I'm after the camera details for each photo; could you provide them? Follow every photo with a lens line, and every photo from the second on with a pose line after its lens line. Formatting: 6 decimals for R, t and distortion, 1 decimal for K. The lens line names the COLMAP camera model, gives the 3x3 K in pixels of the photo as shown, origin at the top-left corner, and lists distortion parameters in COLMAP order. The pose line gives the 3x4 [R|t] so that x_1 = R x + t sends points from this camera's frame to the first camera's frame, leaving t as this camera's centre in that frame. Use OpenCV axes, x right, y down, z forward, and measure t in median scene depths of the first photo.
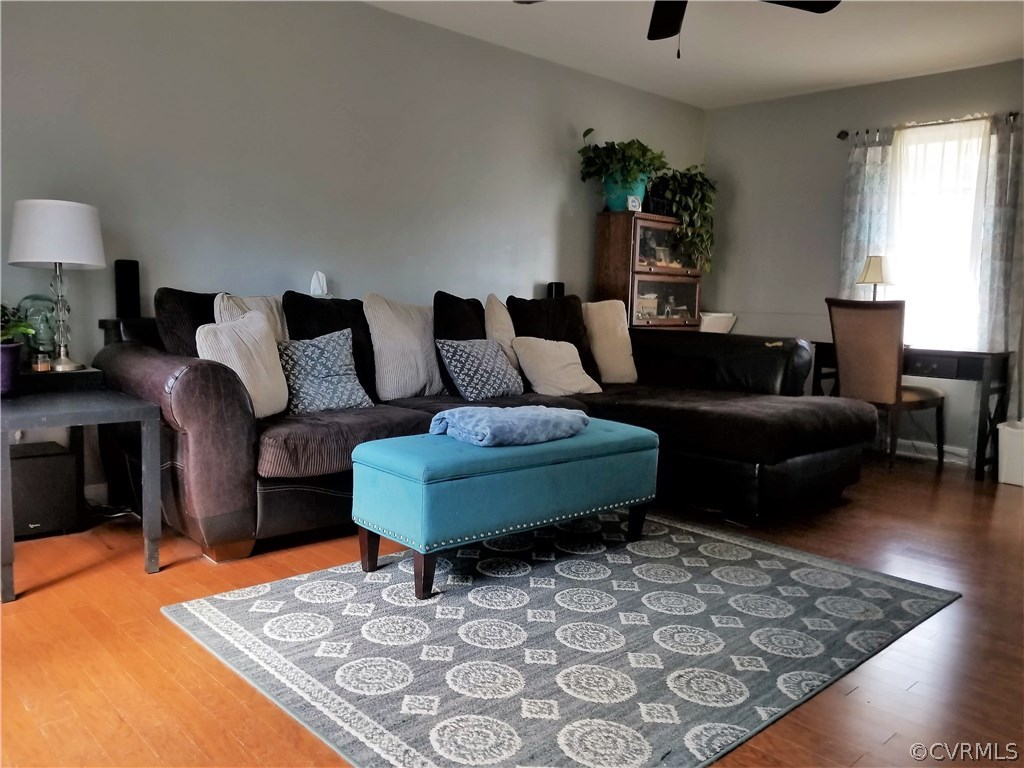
lens RADIAL K [[817.7, 0, 505.0], [0, 817.7, 388.4], [0, 0, 1]] dist [0.018166, -0.028688]
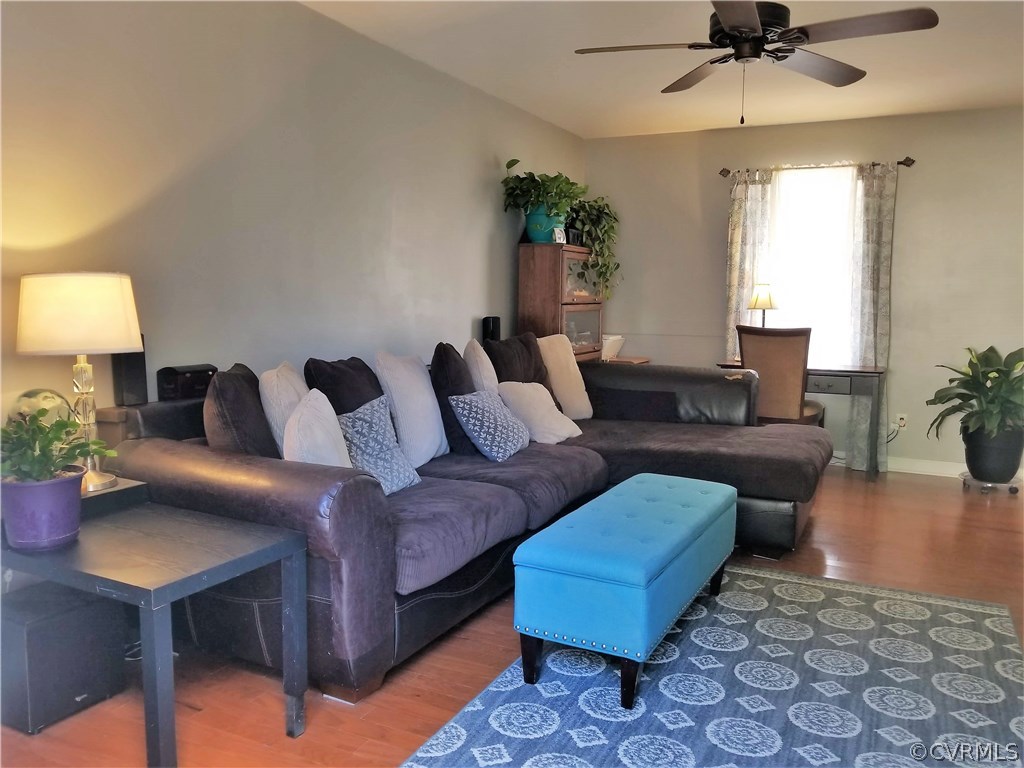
lens RADIAL K [[817.7, 0, 508.2], [0, 817.7, 380.0], [0, 0, 1]] dist [0.018166, -0.028688]
pose [[0.934910, -0.059081, 0.349933, -0.422932], [0.057755, 0.998229, 0.014232, -0.108150], [-0.350154, 0.006905, 0.936667, 0.135010]]
